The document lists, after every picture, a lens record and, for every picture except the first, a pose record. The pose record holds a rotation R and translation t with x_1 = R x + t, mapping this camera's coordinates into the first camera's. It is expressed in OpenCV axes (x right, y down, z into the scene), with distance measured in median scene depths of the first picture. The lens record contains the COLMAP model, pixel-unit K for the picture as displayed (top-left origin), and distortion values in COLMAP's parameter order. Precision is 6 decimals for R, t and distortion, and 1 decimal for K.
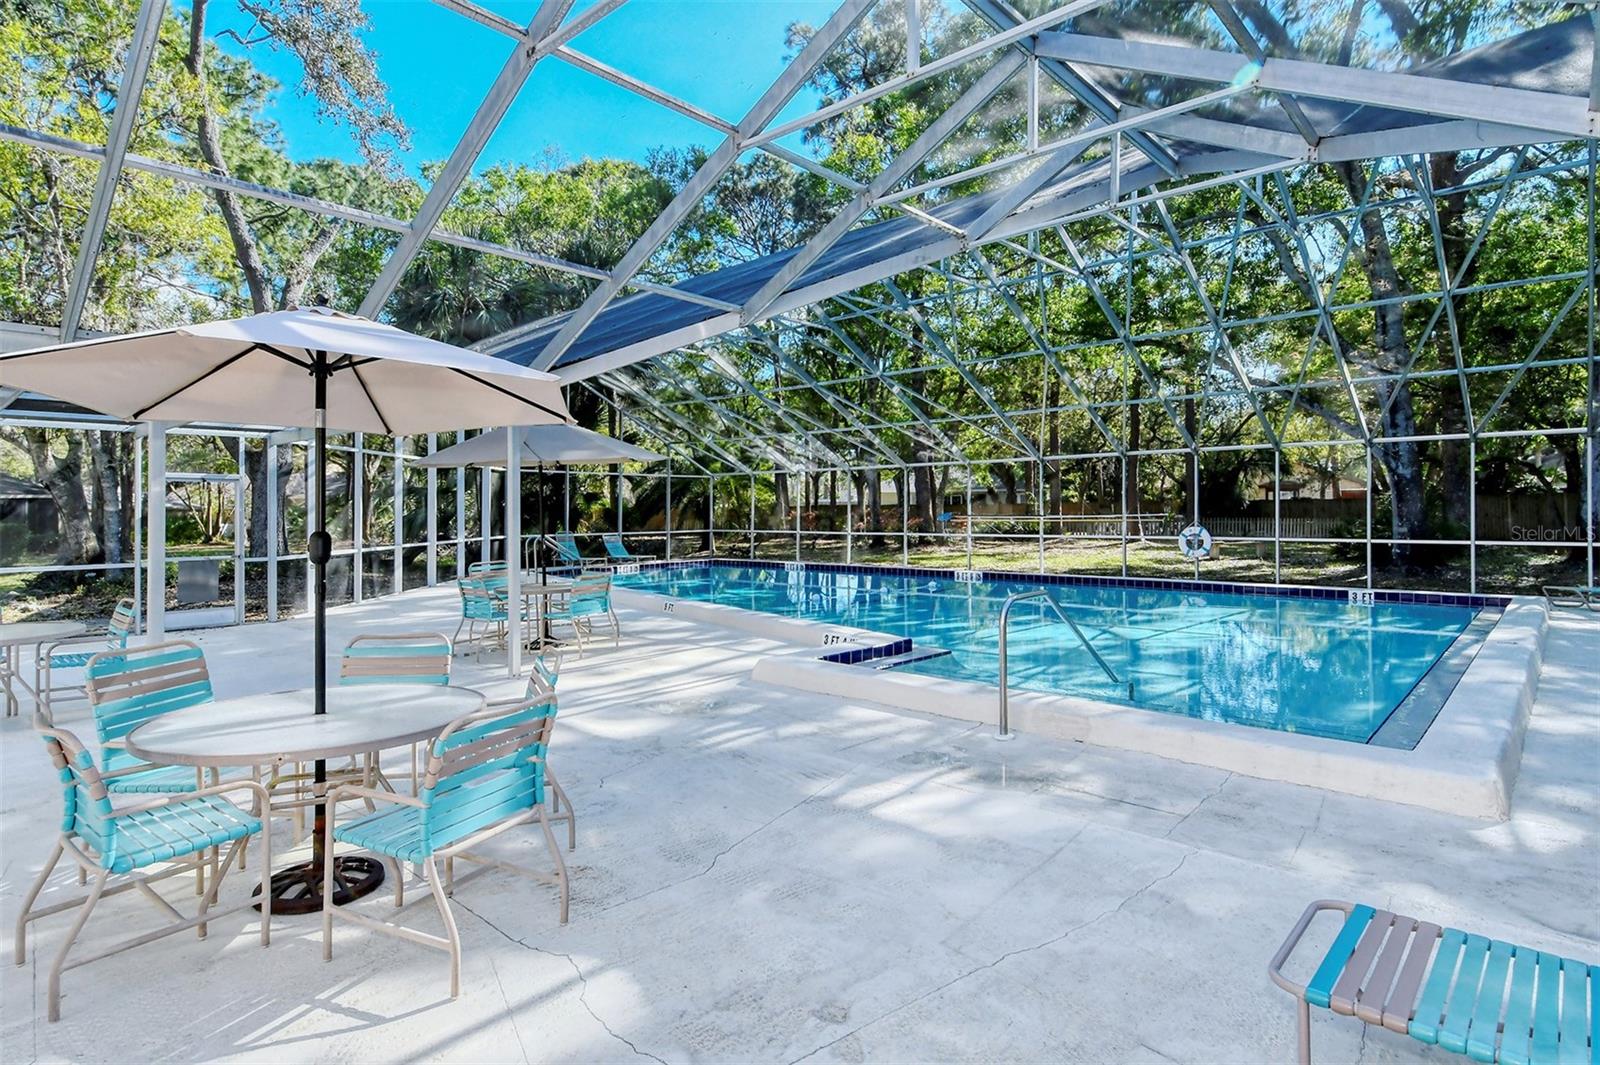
lens RADIAL K [[839.5, 0, 794.7], [0, 839.5, 522.2], [0, 0, 1]] dist [0.037159, -0.021870]
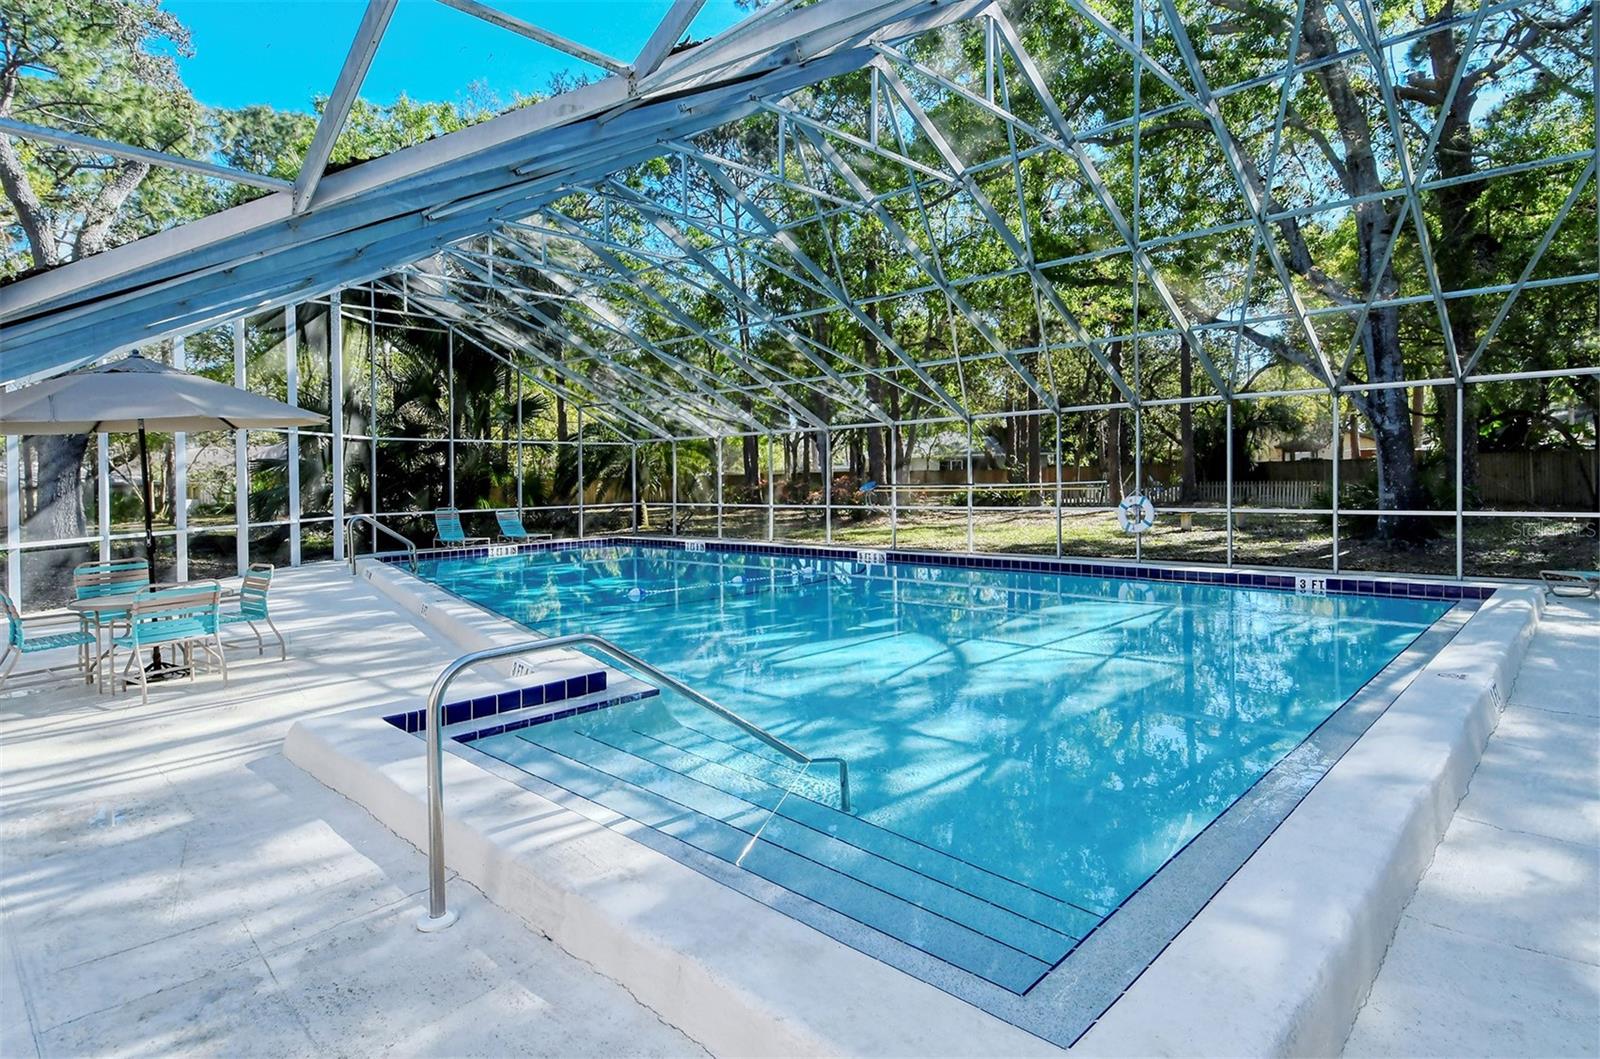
lens RADIAL K [[856.6, 0, 803.7], [0, 856.6, 499.9], [0, 0, 1]] dist [0.041541, -0.030972]
pose [[0.999881, -0.011479, -0.010334, 0.143412], [0.011601, 0.999863, 0.011845, -0.004338], [0.010197, -0.011963, 0.999876, 0.134643]]
